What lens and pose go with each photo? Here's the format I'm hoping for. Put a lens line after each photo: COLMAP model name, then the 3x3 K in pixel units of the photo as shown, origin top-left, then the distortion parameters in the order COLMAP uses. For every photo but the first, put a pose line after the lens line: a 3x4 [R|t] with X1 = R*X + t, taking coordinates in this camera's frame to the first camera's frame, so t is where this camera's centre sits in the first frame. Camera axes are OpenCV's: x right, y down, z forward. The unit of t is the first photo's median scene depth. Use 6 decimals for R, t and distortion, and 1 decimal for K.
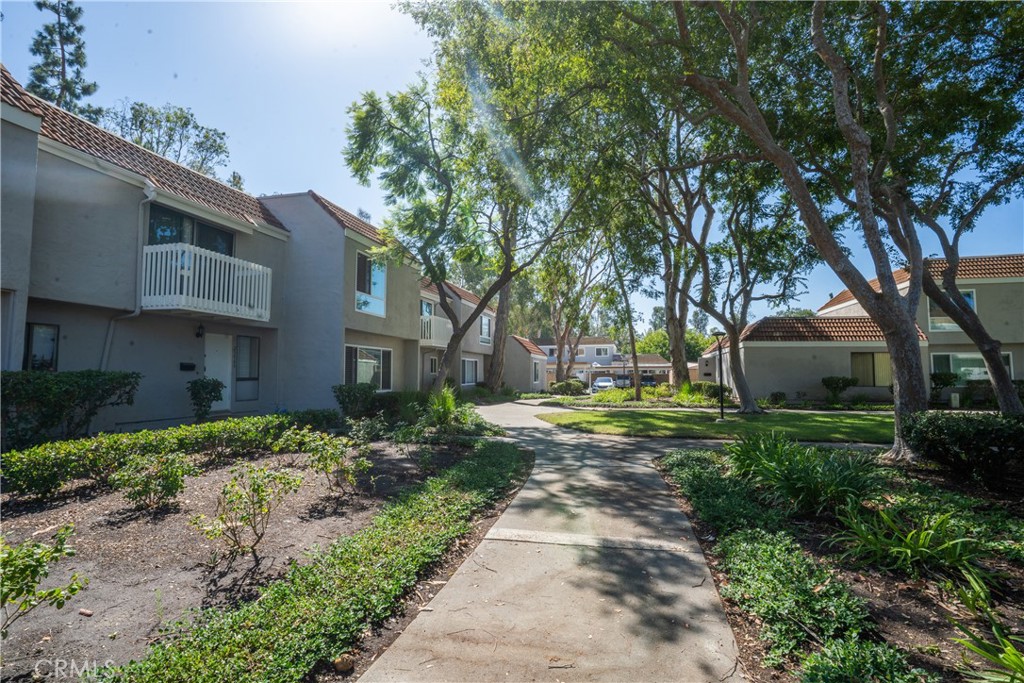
lens RADIAL K [[498.6, 0, 509.2], [0, 498.6, 337.9], [0, 0, 1]] dist [-0.069961, 0.029930]
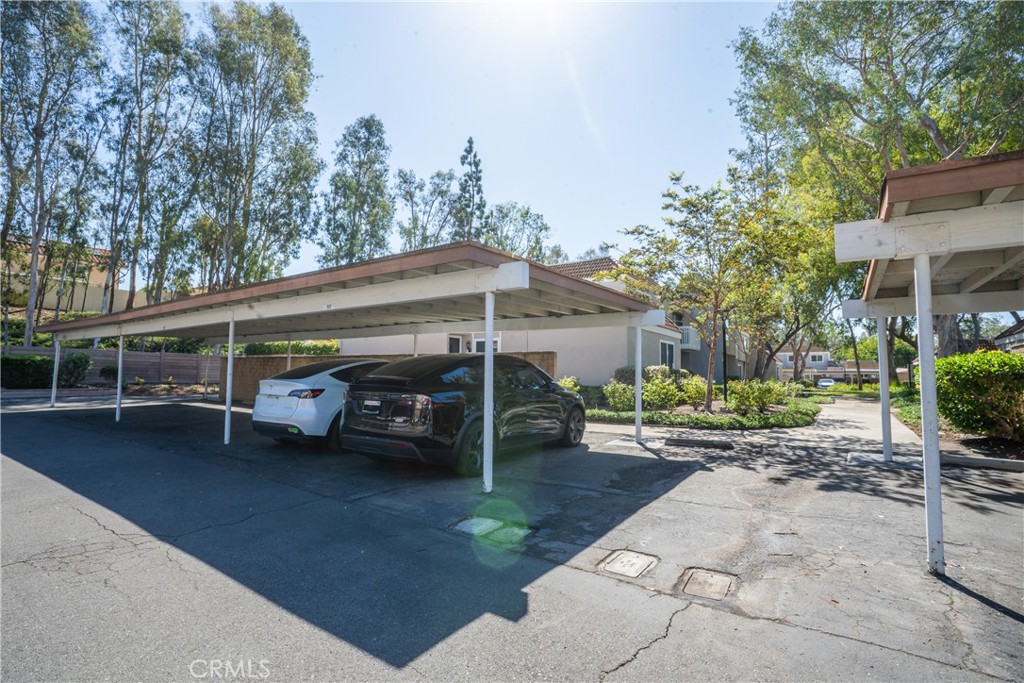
lens RADIAL K [[498.6, 0, 509.2], [0, 498.6, 337.9], [0, 0, 1]] dist [-0.069961, 0.029930]
pose [[0.938103, -0.010208, -0.346206, -0.192735], [0.008162, 0.999940, -0.007368, -0.034586], [0.346260, 0.004087, 0.938130, -0.640624]]
